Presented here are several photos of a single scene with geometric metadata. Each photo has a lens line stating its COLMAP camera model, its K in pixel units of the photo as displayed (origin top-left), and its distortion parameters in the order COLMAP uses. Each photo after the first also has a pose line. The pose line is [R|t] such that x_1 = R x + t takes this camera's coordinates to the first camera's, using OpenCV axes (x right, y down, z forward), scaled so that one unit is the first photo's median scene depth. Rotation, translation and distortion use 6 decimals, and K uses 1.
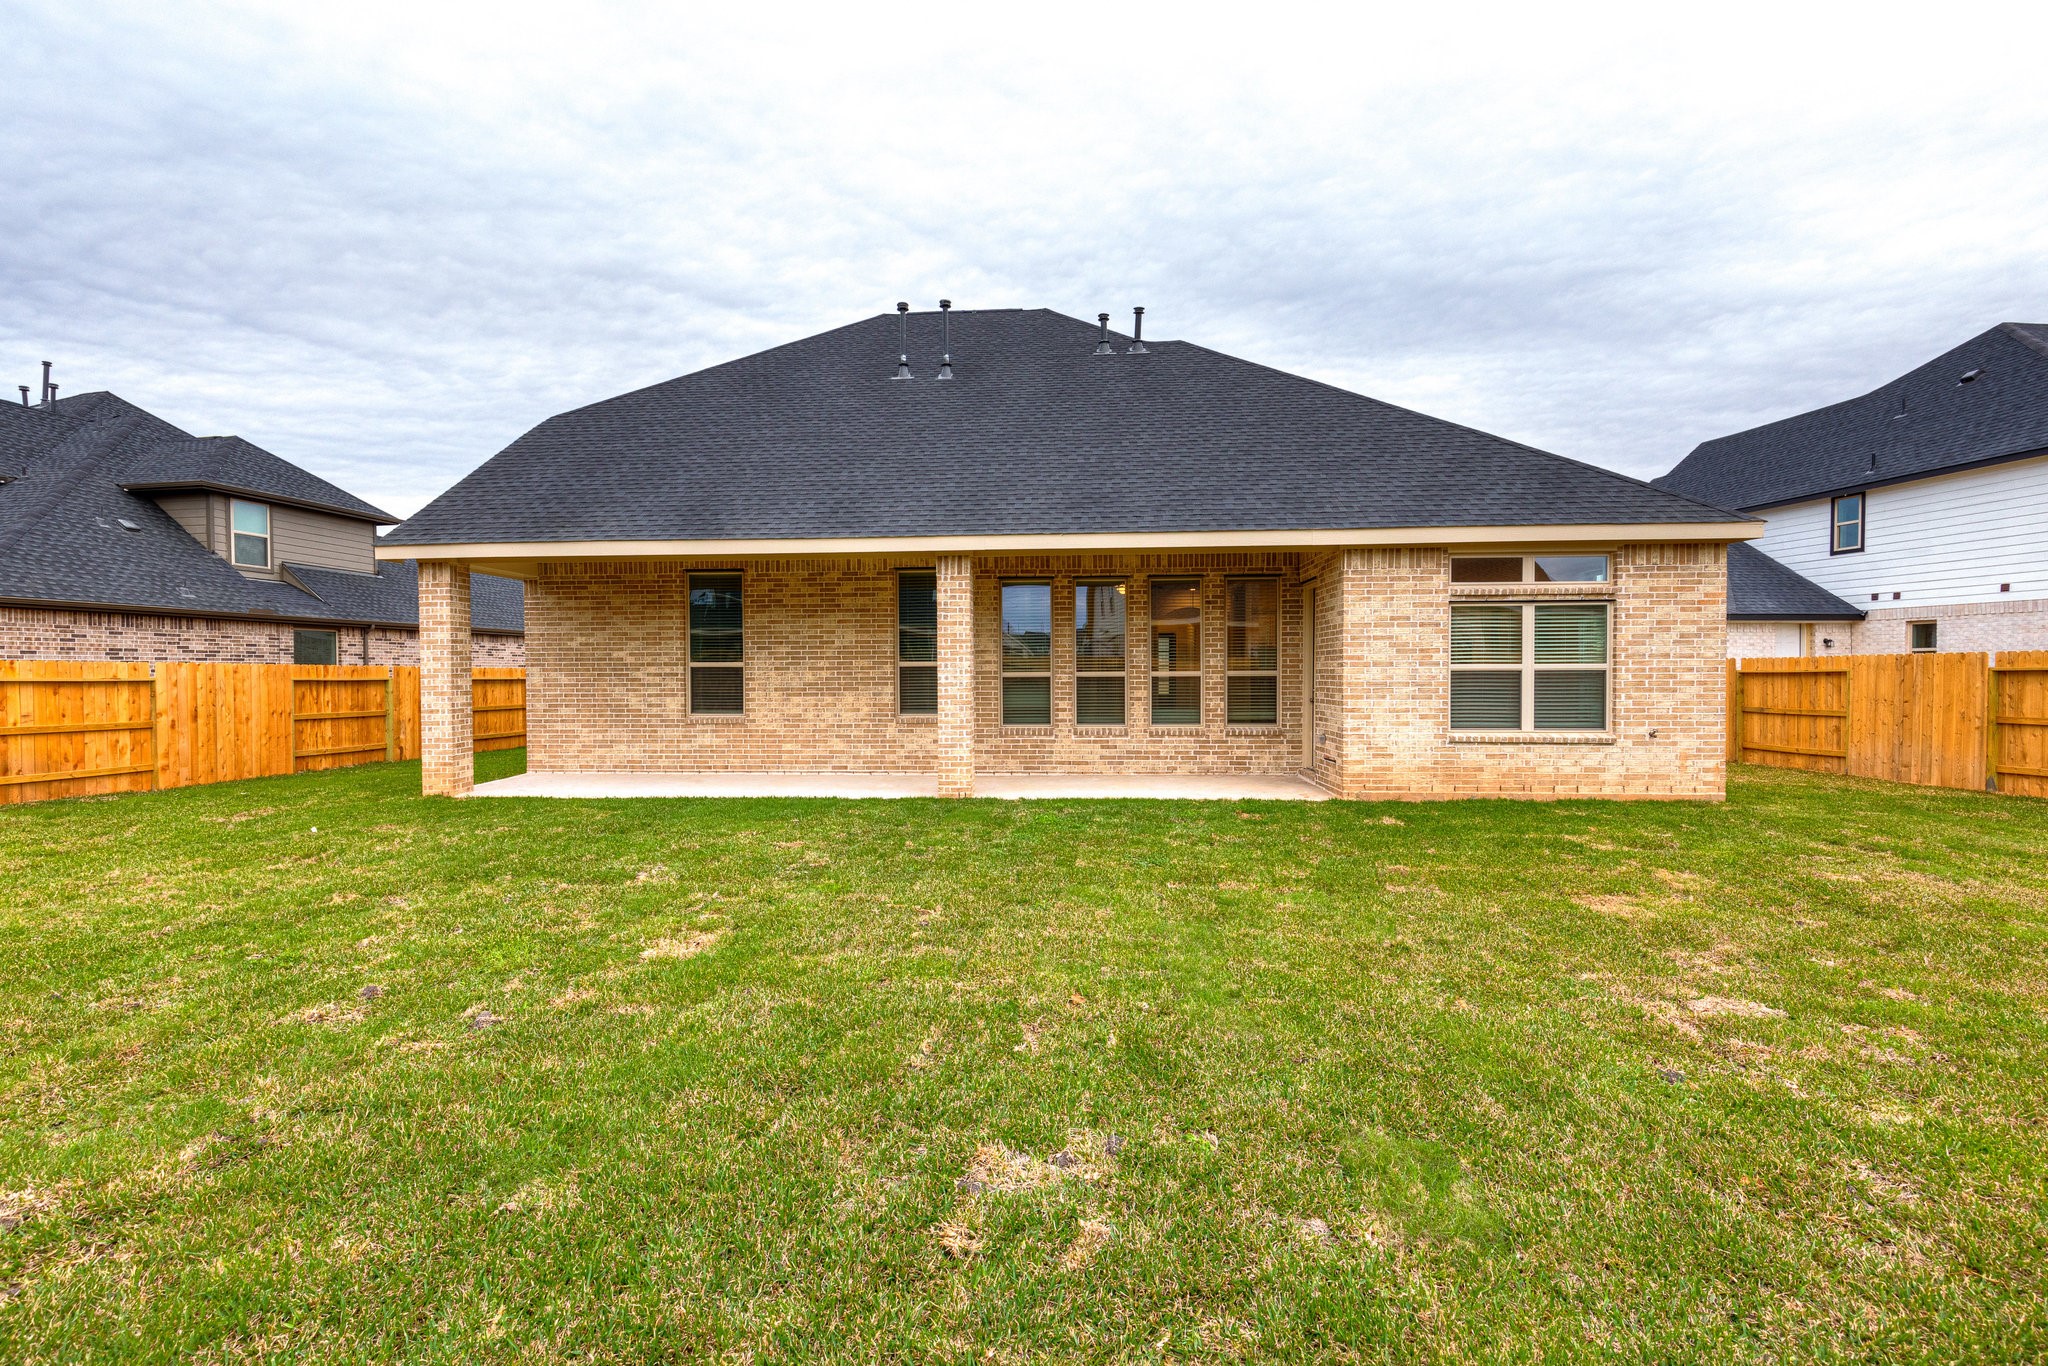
lens RADIAL K [[918.4, 0, 1026.2], [0, 918.4, 673.8], [0, 0, 1]] dist [0.009733, -0.002069]
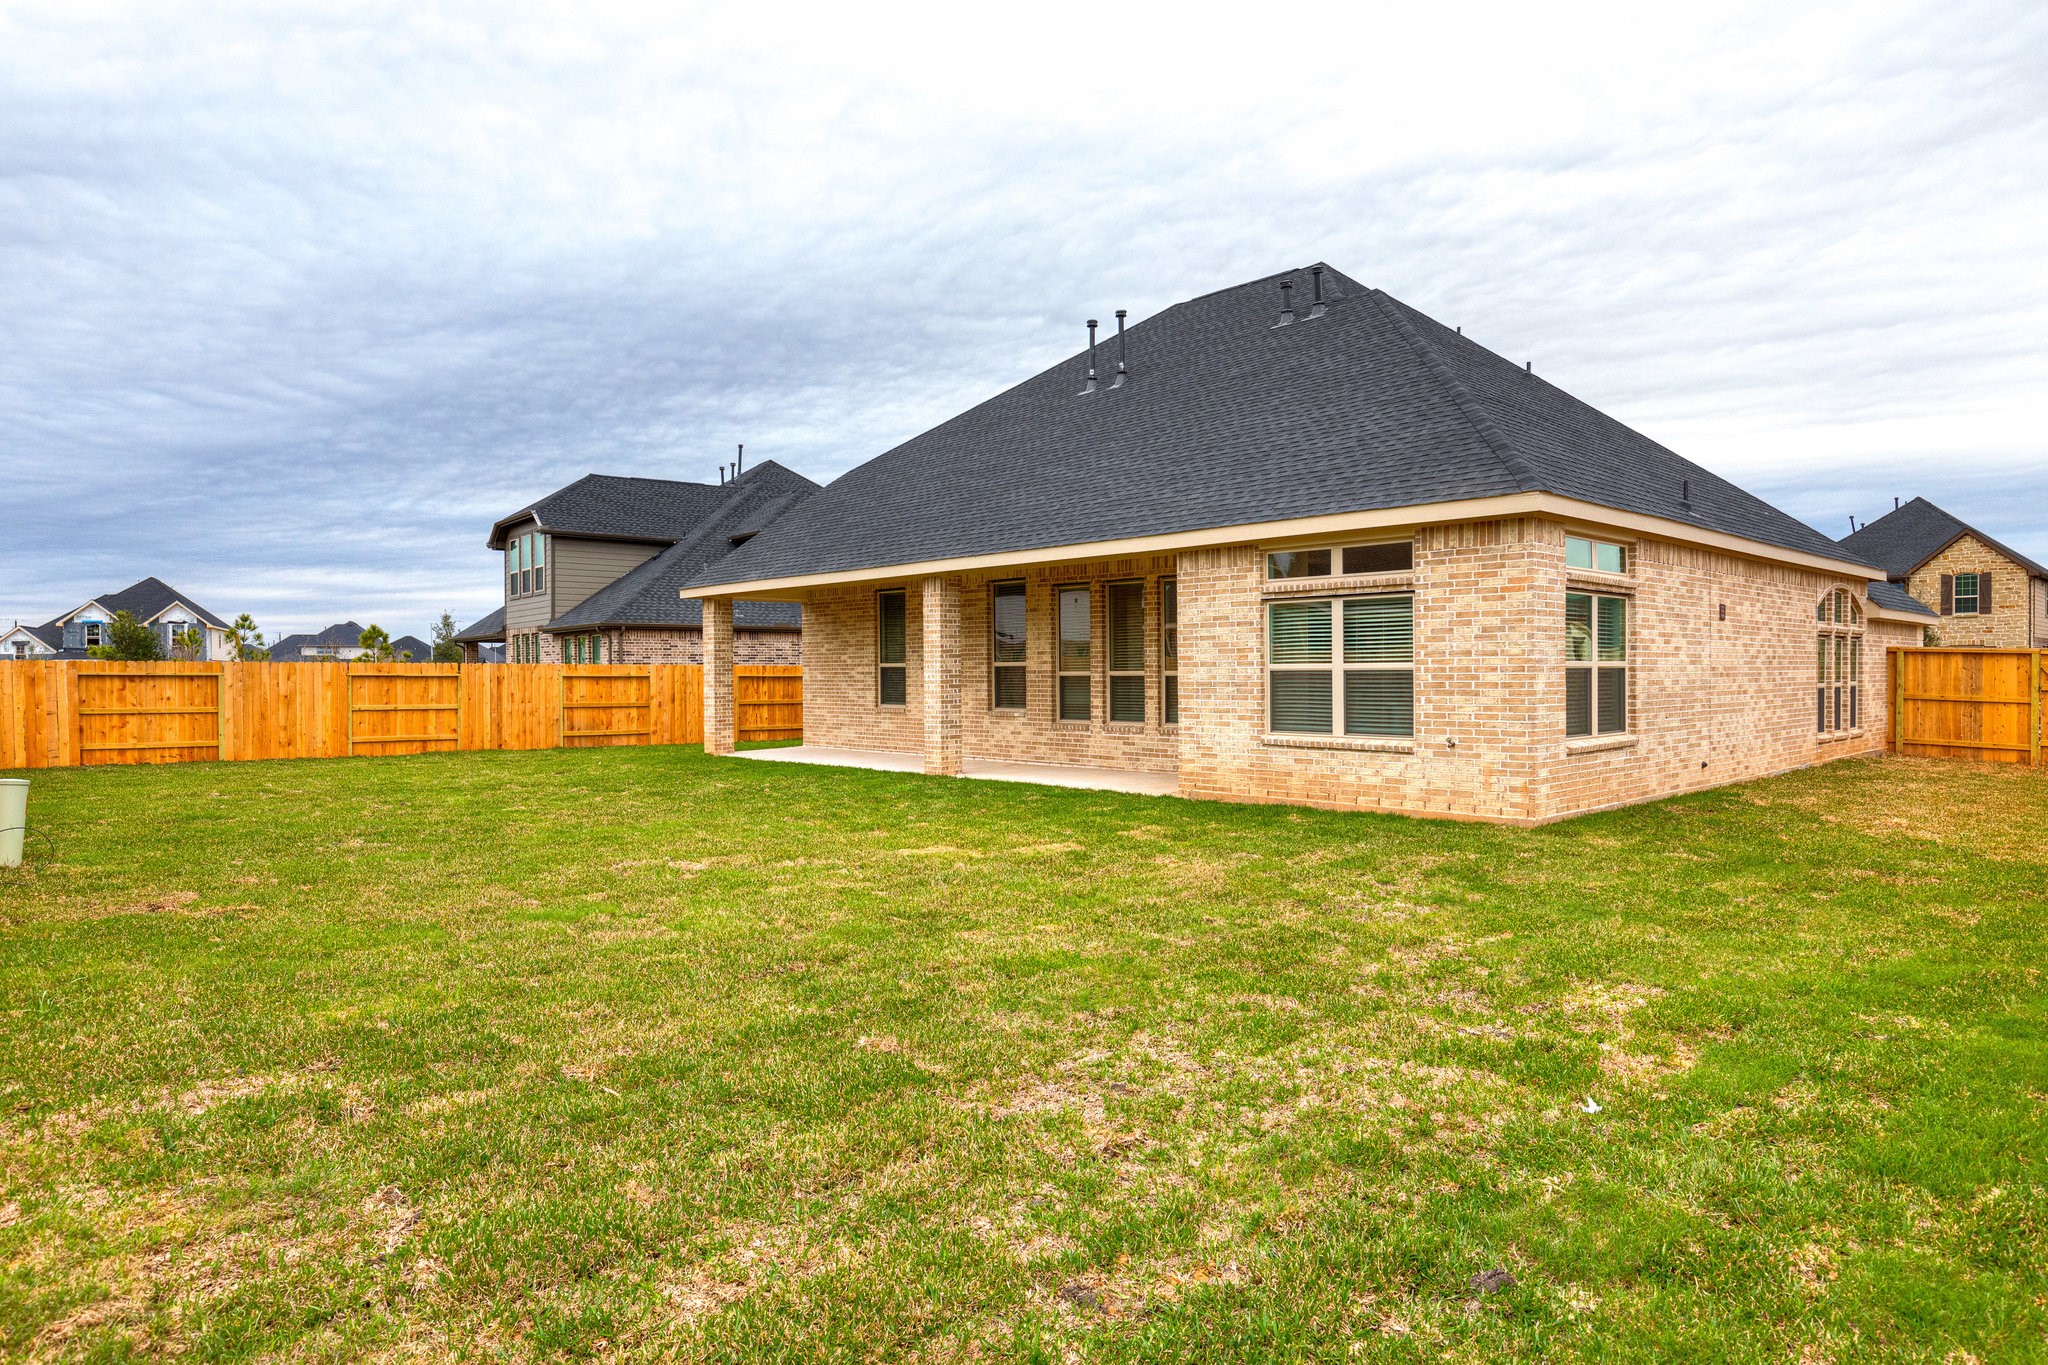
lens RADIAL K [[1181.8, 0, 1016.4], [0, 1181.8, 674.1], [0, 0, 1]] dist [0.005618, 0.000824]
pose [[0.744053, 0.002182, -0.668117, 1.090518], [-0.000184, 0.999995, 0.003060, -0.003514], [0.668121, -0.002154, 0.744050, -0.099085]]
